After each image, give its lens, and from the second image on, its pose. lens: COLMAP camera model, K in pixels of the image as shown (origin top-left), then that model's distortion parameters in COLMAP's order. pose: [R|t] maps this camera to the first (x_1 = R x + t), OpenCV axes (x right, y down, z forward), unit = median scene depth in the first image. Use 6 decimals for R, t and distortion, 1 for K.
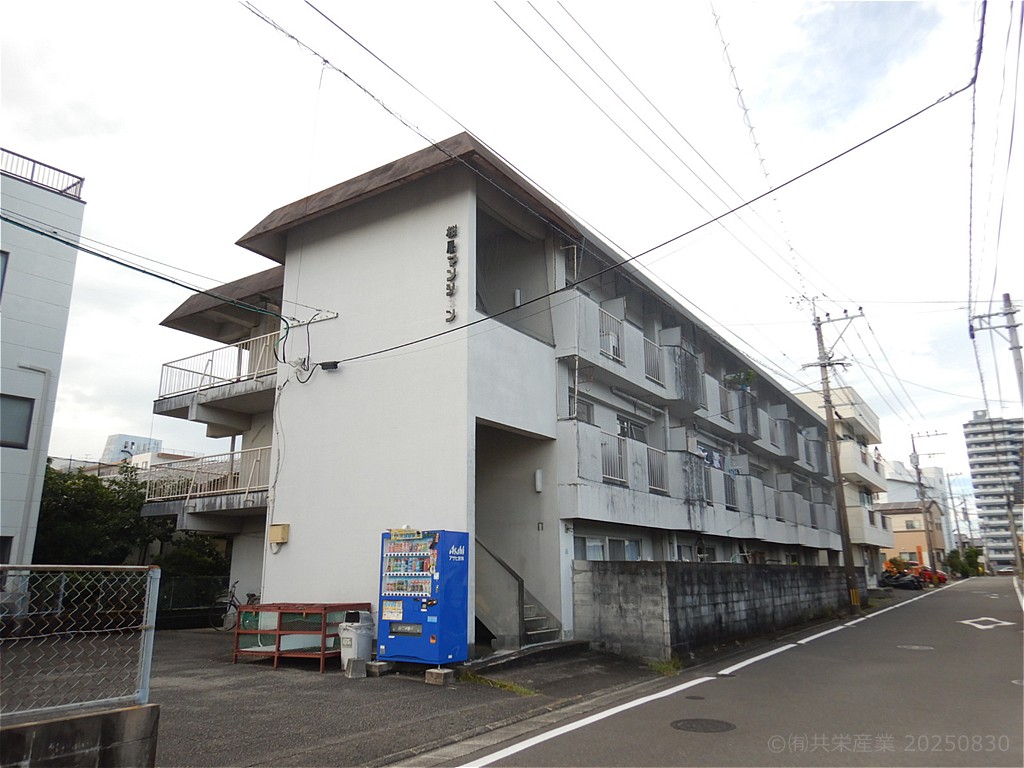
lens RADIAL K [[735.2, 0, 512.0], [0, 735.2, 384.0], [0, 0, 1]] dist [0.027234, -0.019780]
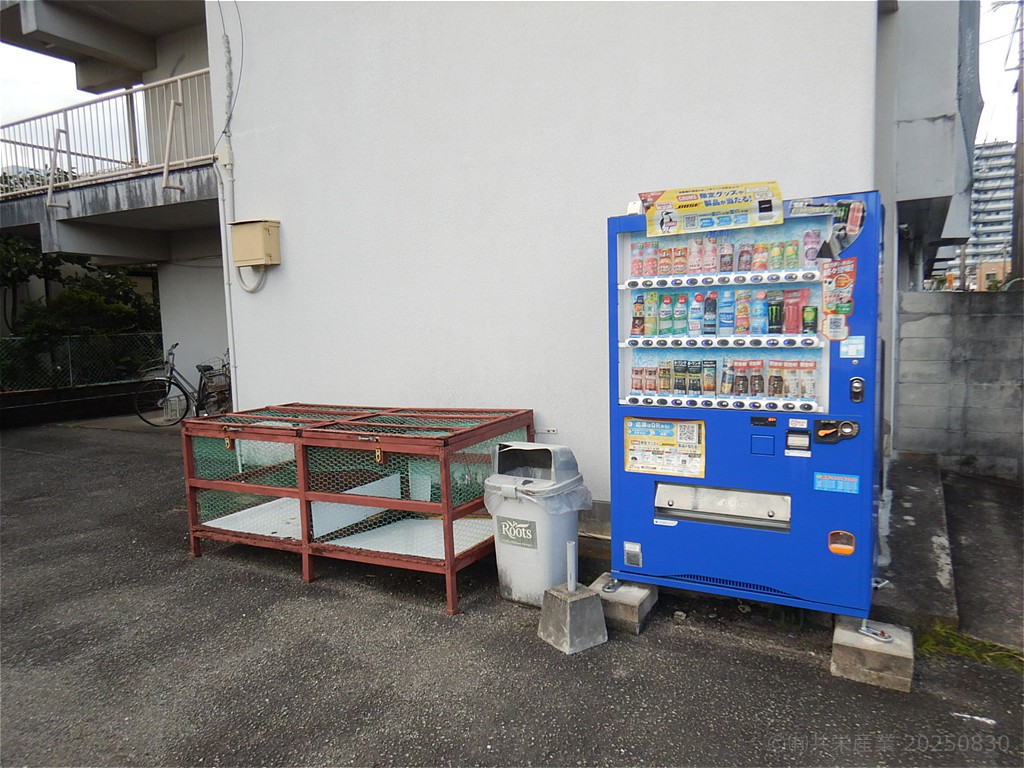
lens RADIAL K [[735.2, 0, 512.0], [0, 735.2, 384.0], [0, 0, 1]] dist [0.027234, -0.019780]
pose [[0.996986, -0.030393, 0.071374, -0.207289], [0.004185, 0.939788, 0.341732, 0.137407], [-0.077463, -0.340403, 0.937083, 0.579616]]
